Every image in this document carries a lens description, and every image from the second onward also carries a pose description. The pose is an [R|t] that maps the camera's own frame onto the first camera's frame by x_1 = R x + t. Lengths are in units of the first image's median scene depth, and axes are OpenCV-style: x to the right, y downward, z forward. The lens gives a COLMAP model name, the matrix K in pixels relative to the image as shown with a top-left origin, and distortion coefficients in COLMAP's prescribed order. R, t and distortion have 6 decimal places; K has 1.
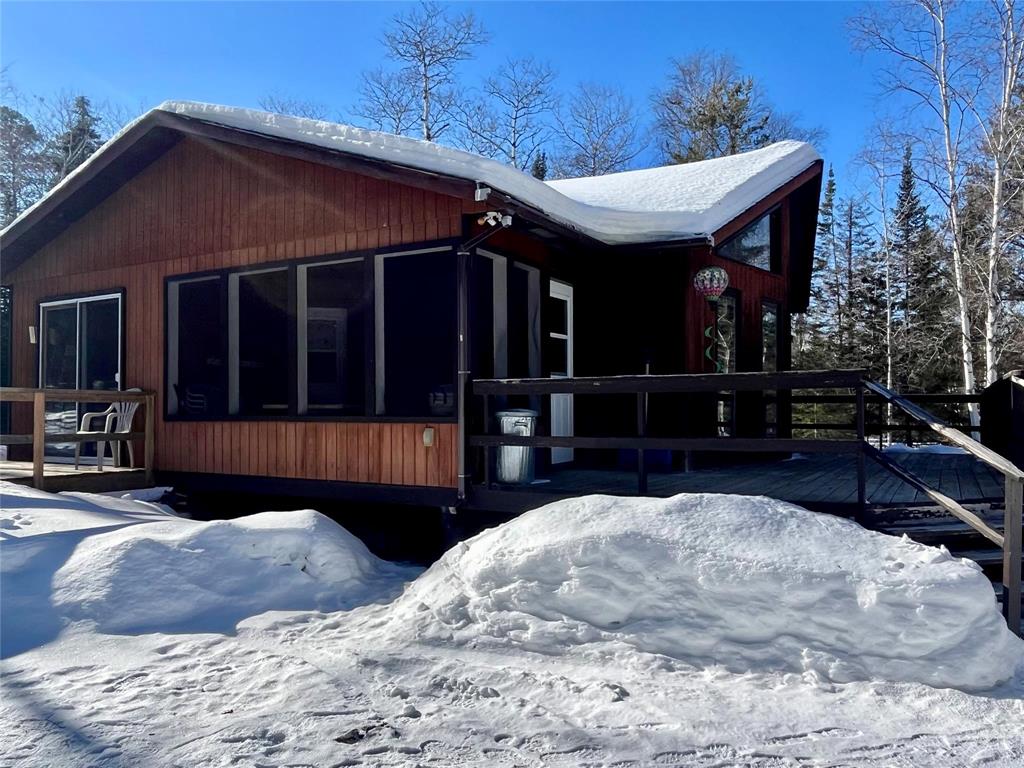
lens RADIAL K [[810.0, 0, 513.6], [0, 810.0, 383.7], [0, 0, 1]] dist [-0.001696, -0.004236]
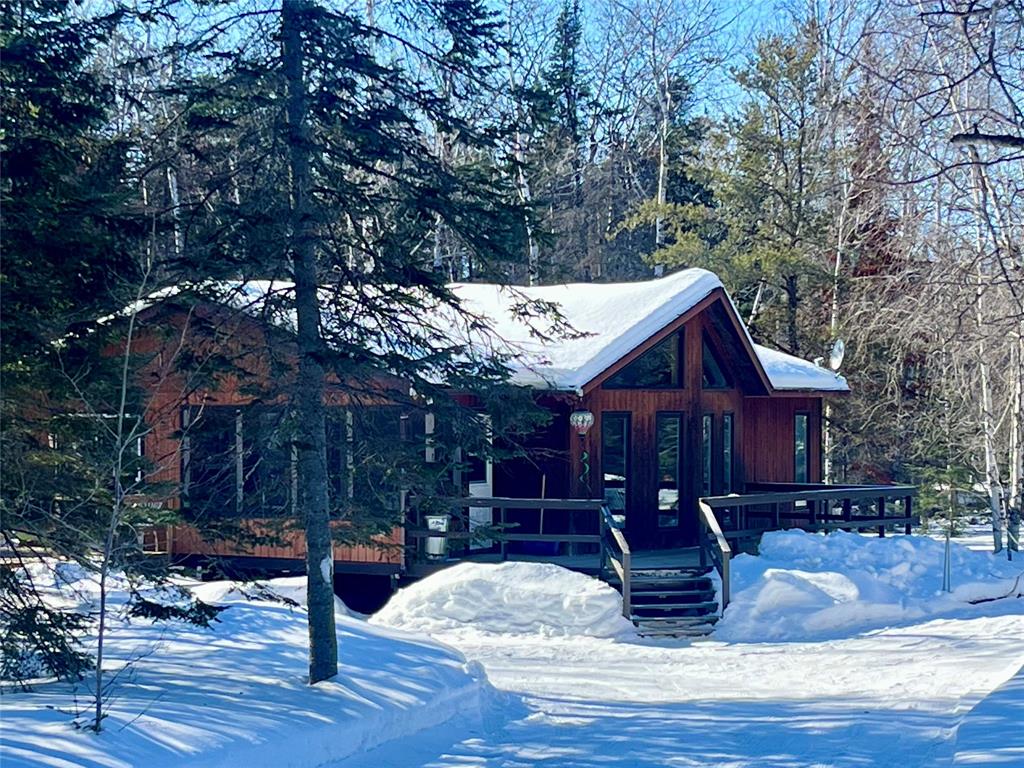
lens RADIAL K [[2412.7, 0, 511.4], [0, 2412.7, 382.8], [0, 0, 1]] dist [0.293856, 0.000000]
pose [[0.999133, 0.000628, -0.041618, 0.407390], [0.000318, 0.999742, 0.022716, -0.393650], [0.041622, -0.022709, 0.998875, -4.396725]]
